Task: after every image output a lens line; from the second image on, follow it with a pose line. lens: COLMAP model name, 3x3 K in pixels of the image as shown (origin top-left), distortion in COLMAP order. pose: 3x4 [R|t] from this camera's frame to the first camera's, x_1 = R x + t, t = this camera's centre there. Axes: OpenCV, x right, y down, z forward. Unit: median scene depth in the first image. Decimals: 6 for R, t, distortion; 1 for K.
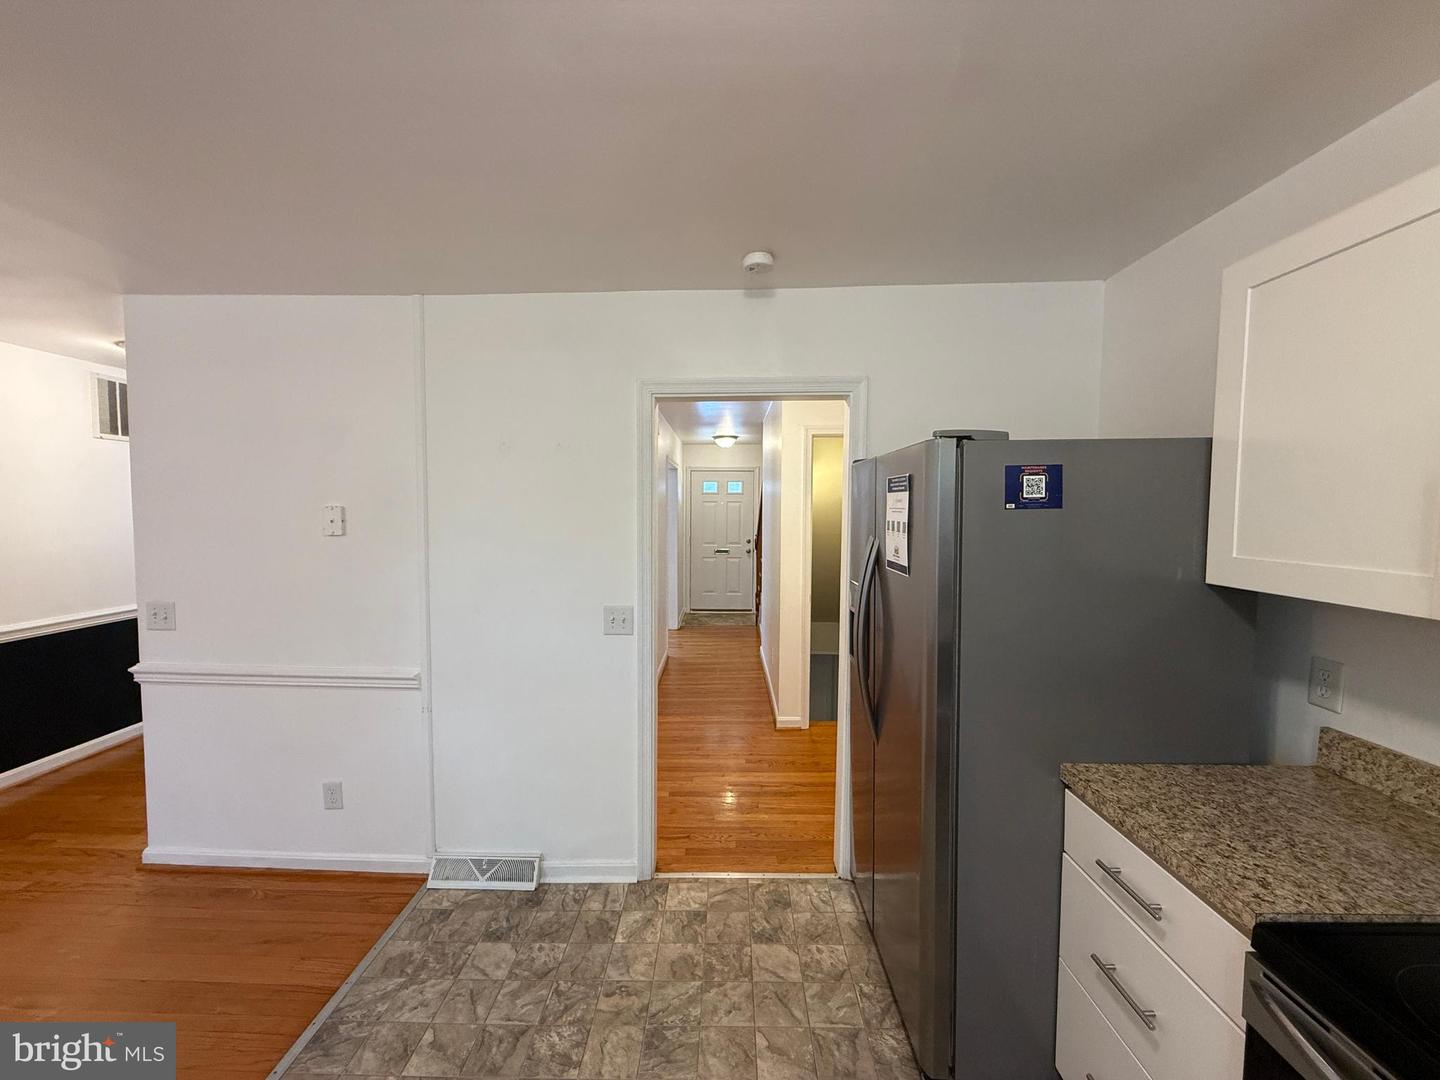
lens RADIAL K [[572.4, 0, 714.9], [0, 572.4, 542.8], [0, 0, 1]] dist [-0.000848, 0.000081]
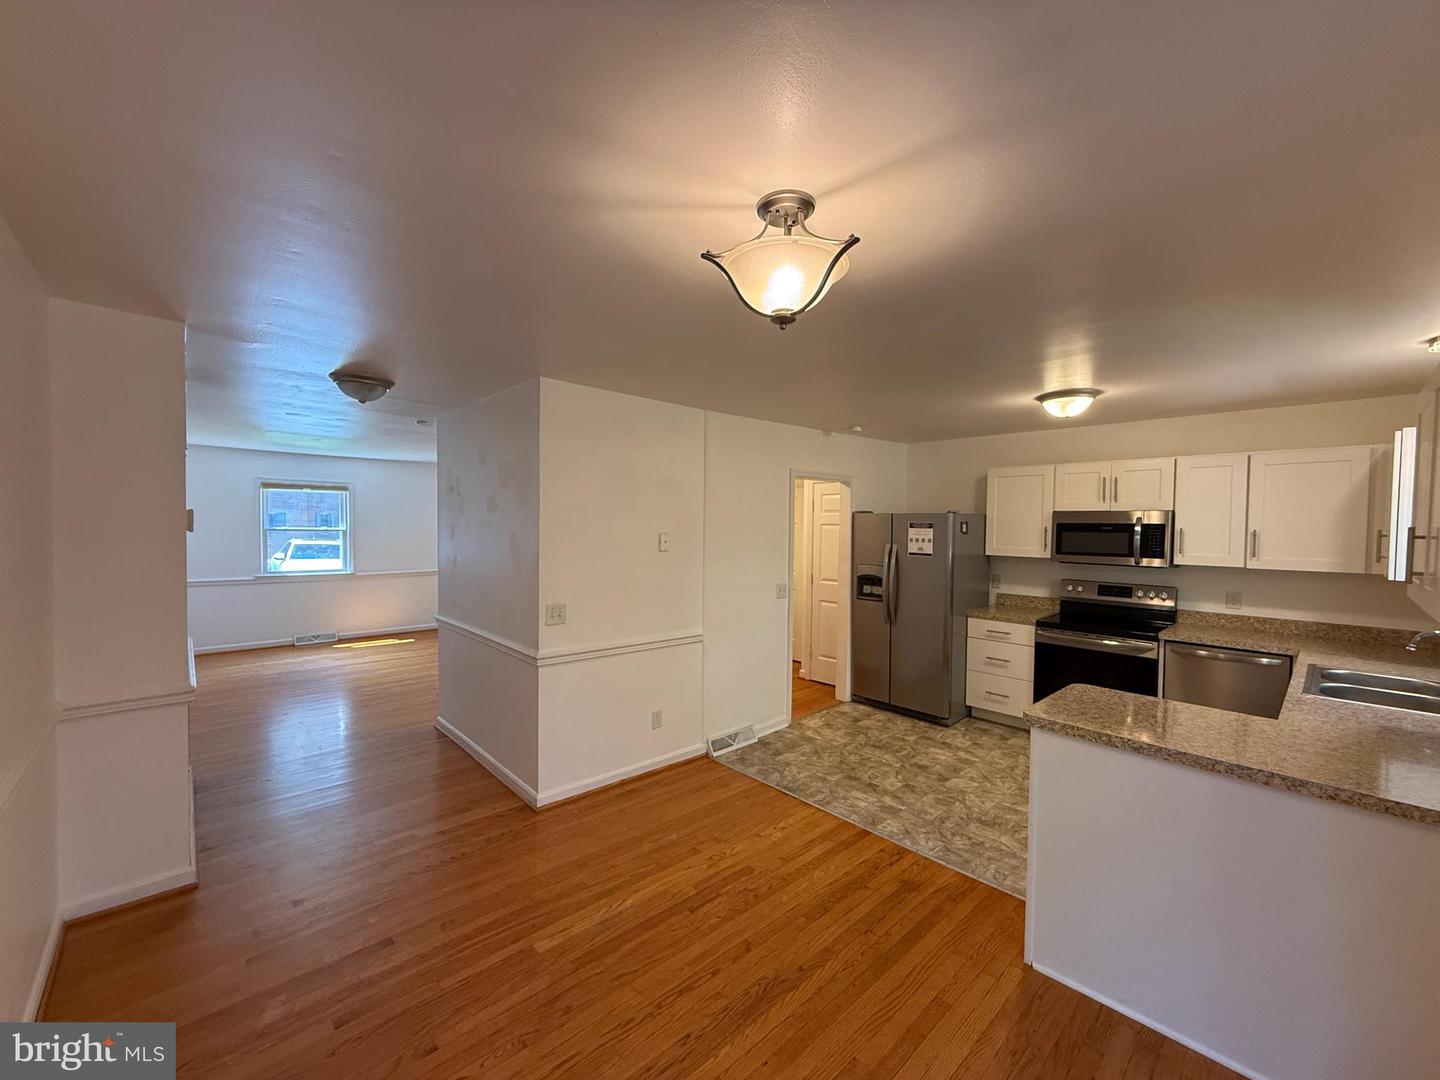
lens RADIAL K [[572.4, 0, 710.7], [0, 572.4, 544.6], [0, 0, 1]] dist [-0.000848, 0.000081]
pose [[0.724666, -0.019798, 0.688816, -1.643818], [0.034283, 0.999385, -0.007342, -0.014725], [-0.688247, 0.028935, 0.724899, -0.239841]]
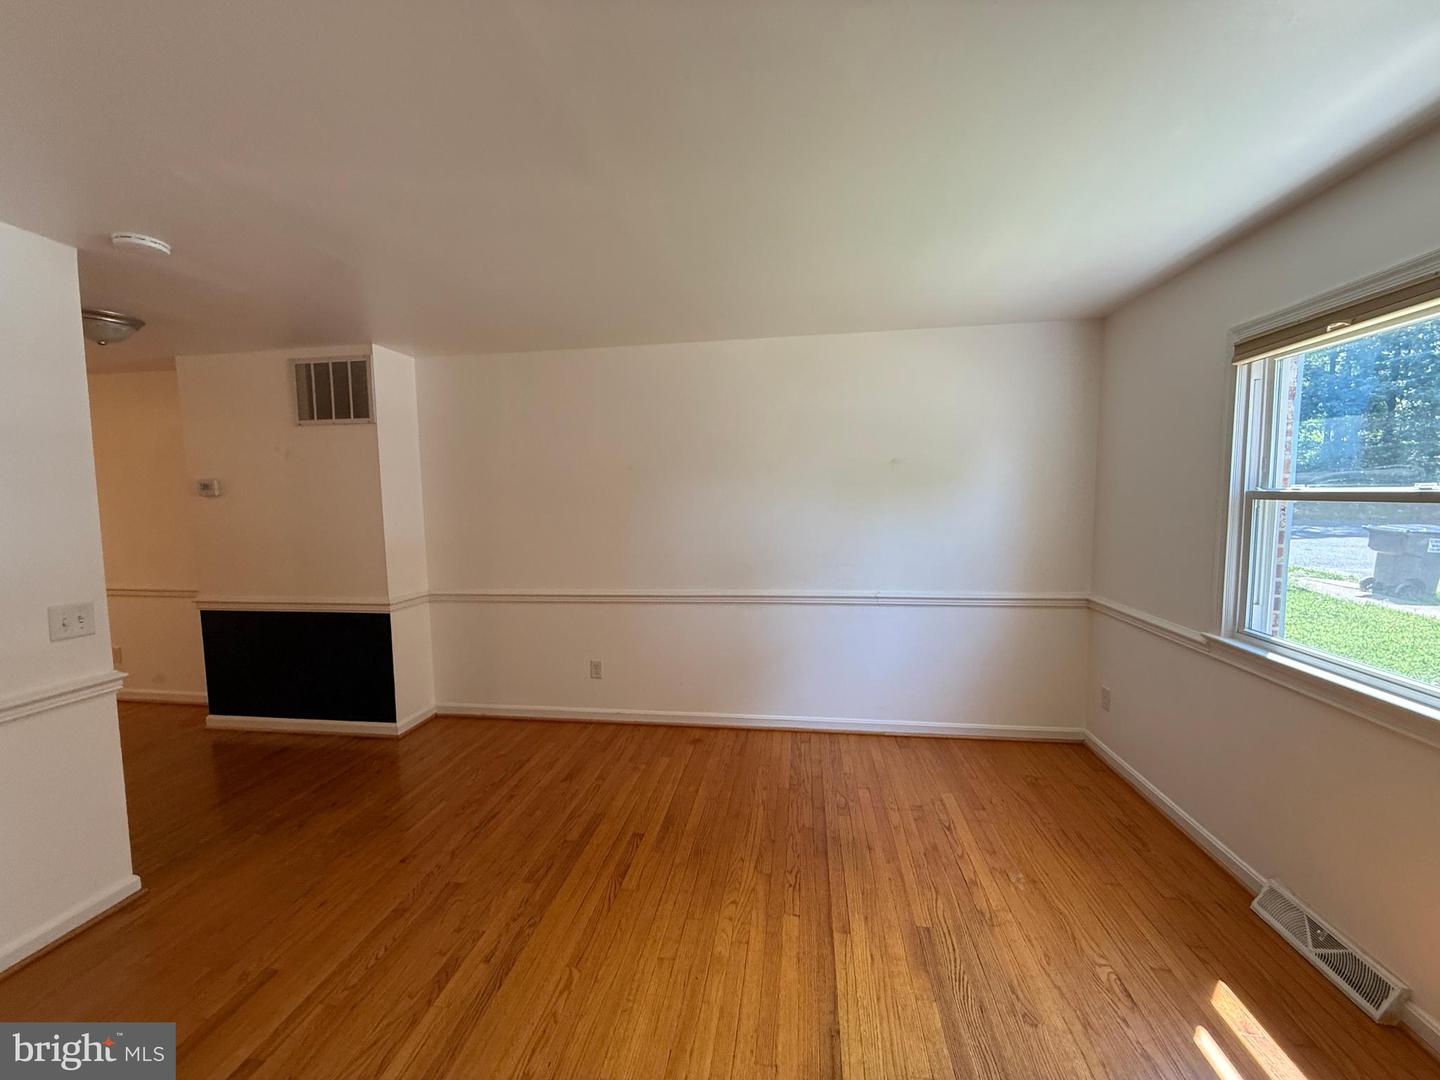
lens RADIAL K [[572.4, 0, 714.8], [0, 572.4, 542.7], [0, 0, 1]] dist [-0.000848, 0.000081]
pose [[-0.123590, 0.085826, -0.988615, -0.262666], [-0.045502, 0.994715, 0.092044, -0.160361], [0.991290, 0.056359, -0.119031, 2.793258]]
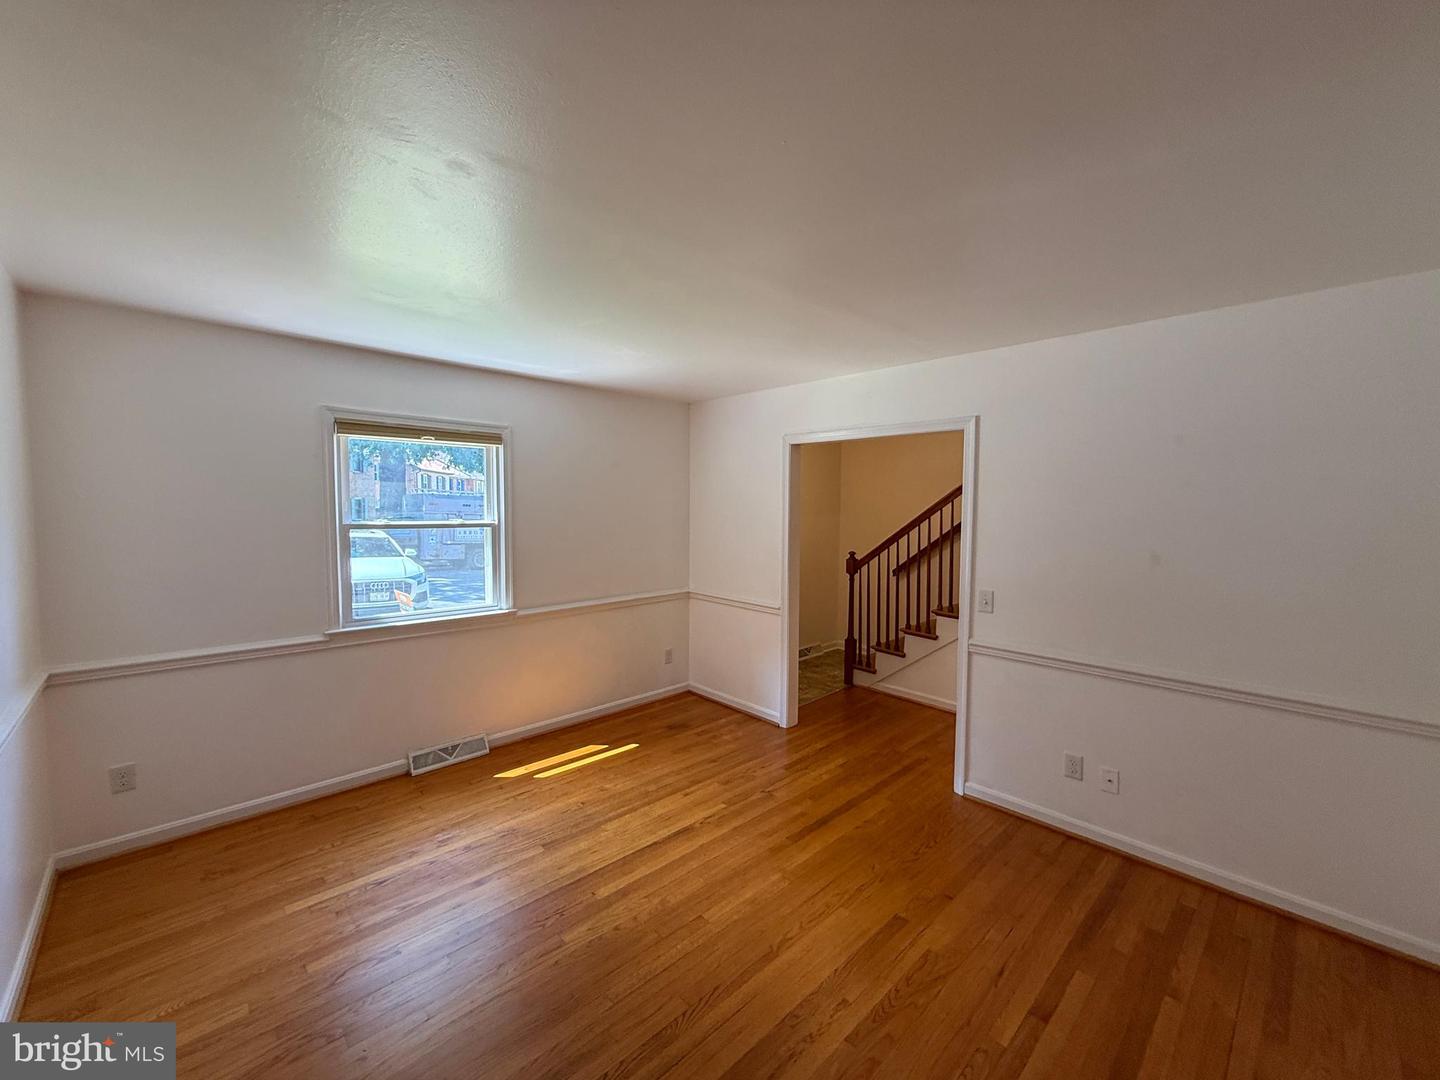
lens RADIAL K [[572.4, 0, 718.0], [0, 572.4, 539.8], [0, 0, 1]] dist [-0.000848, 0.000081]
pose [[0.704628, -0.033979, 0.708763, -1.602353], [0.035497, 0.999290, 0.012618, -0.146990], [-0.708689, 0.016268, 0.705334, 1.986724]]
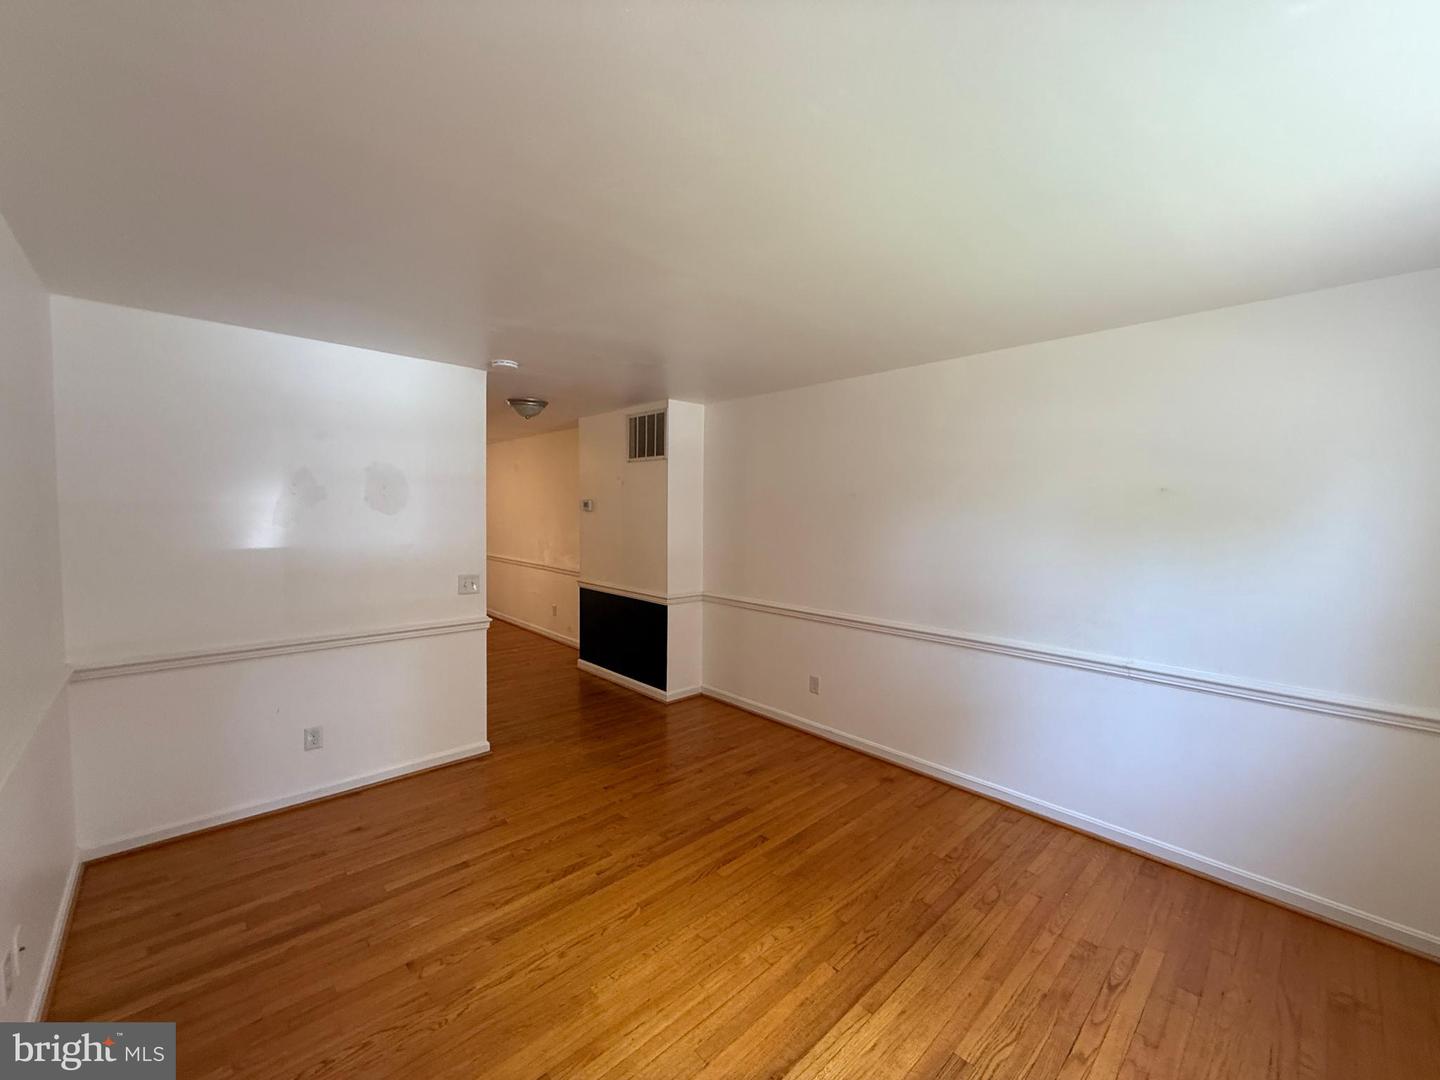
lens RADIAL K [[572.4, 0, 714.4], [0, 572.4, 542.9], [0, 0, 1]] dist [-0.000848, 0.000081]
pose [[-0.714978, 0.033423, -0.698348, -0.395605], [-0.054617, 0.993134, 0.103449, -0.218775], [0.697011, 0.112105, -0.708243, 3.237752]]
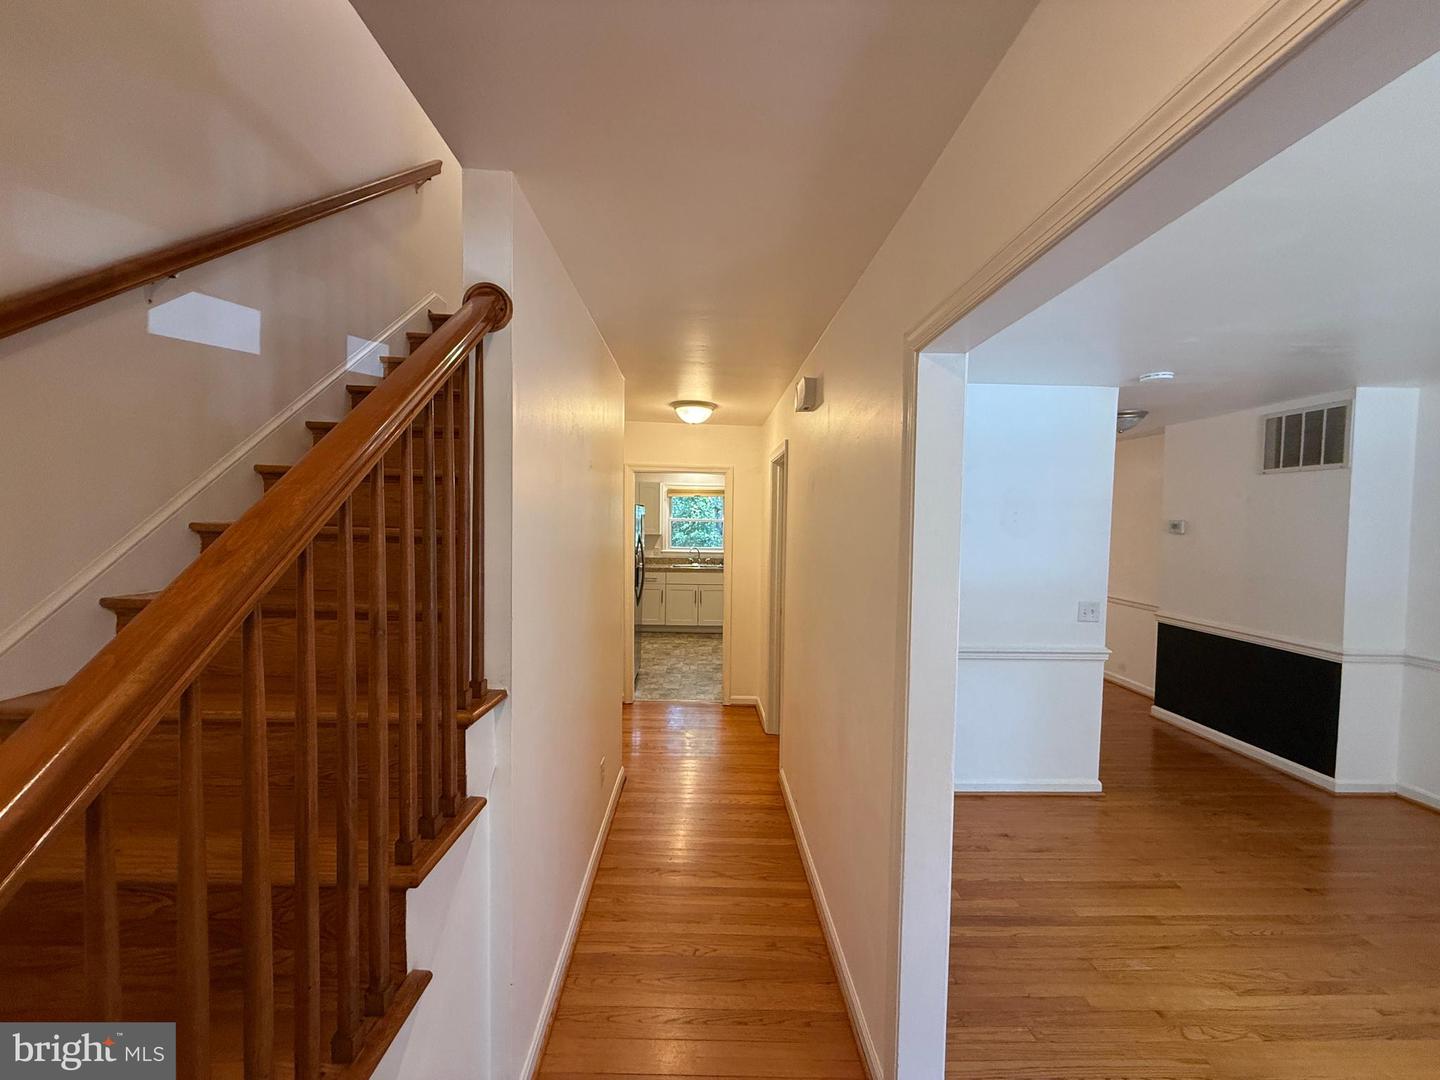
lens RADIAL K [[572.4, 0, 716.6], [0, 572.4, 541.7], [0, 0, 1]] dist [-0.000848, 0.000081]
pose [[-0.998708, -0.009585, -0.049898, 0.023889], [-0.014569, 0.994831, 0.100496, -0.226313], [0.048677, 0.101094, -0.993685, 3.105213]]
